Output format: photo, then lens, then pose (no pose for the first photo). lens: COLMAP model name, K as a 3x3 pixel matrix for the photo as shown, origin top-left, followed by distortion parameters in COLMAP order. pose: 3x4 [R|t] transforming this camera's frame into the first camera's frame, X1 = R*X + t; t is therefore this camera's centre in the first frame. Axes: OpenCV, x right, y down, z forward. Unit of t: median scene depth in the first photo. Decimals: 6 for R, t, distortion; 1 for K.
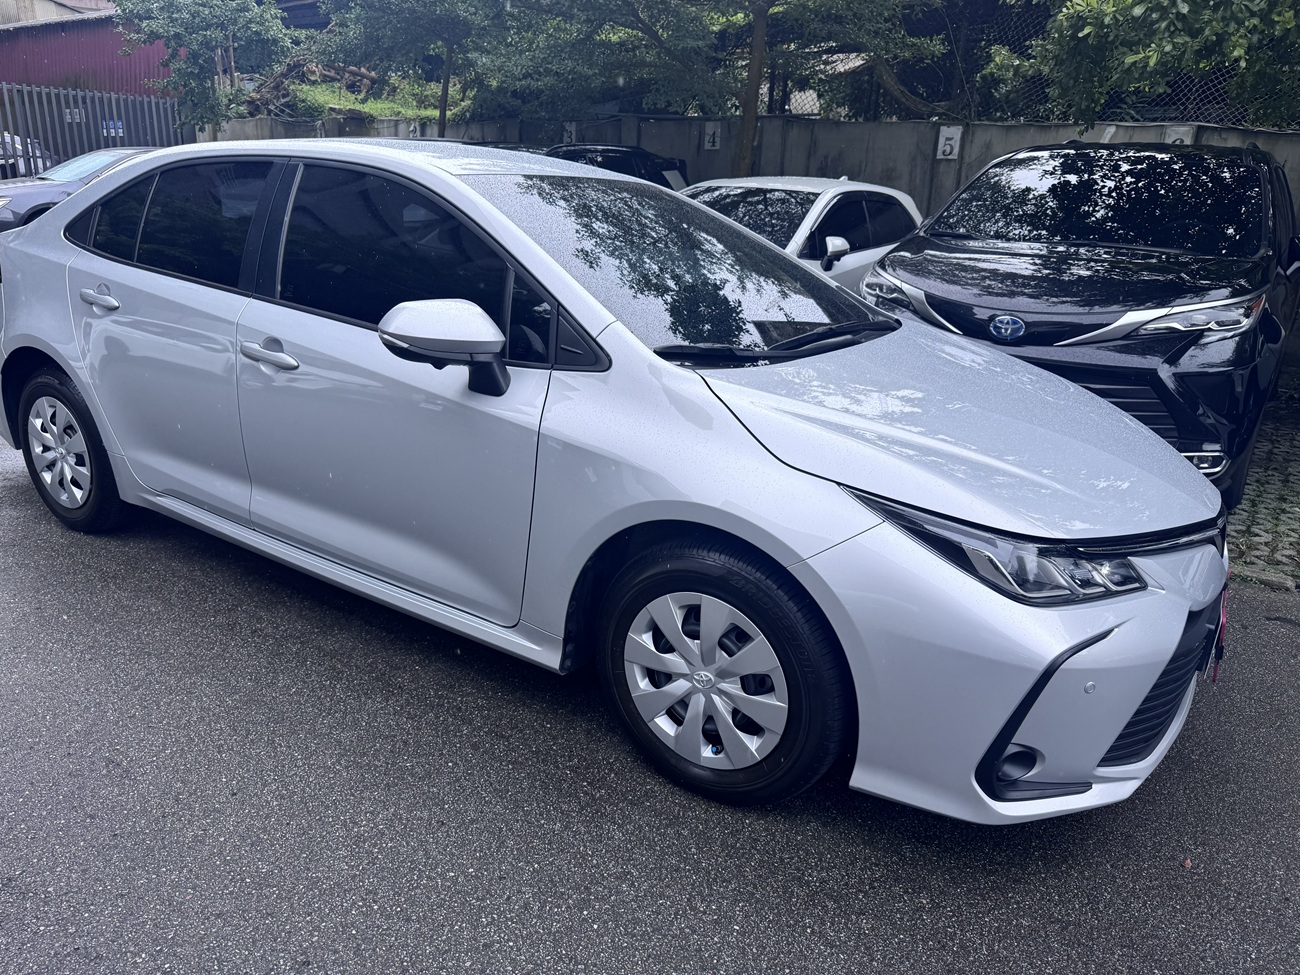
lens RADIAL K [[913.1, 0, 662.1], [0, 913.1, 491.0], [0, 0, 1]] dist [0.024920, -0.044311]
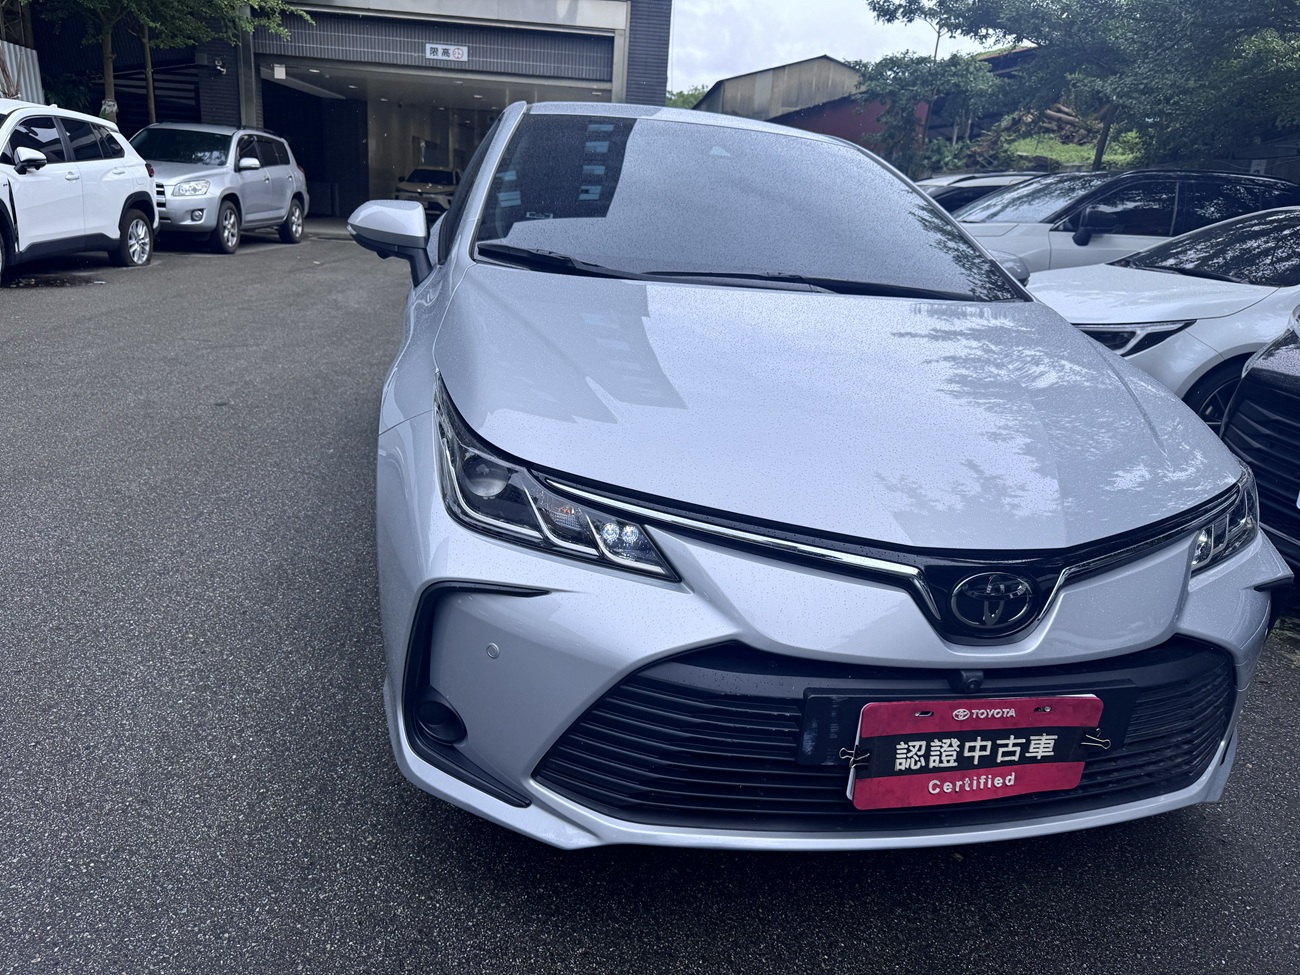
lens RADIAL K [[926.1, 0, 648.0], [0, 926.1, 470.9], [0, 0, 1]] dist [-0.003744, -0.003149]
pose [[0.699071, 0.208980, -0.683833, 0.484776], [-0.268450, 0.963088, 0.019889, 0.008746], [0.662748, 0.169671, 0.729368, 0.223056]]
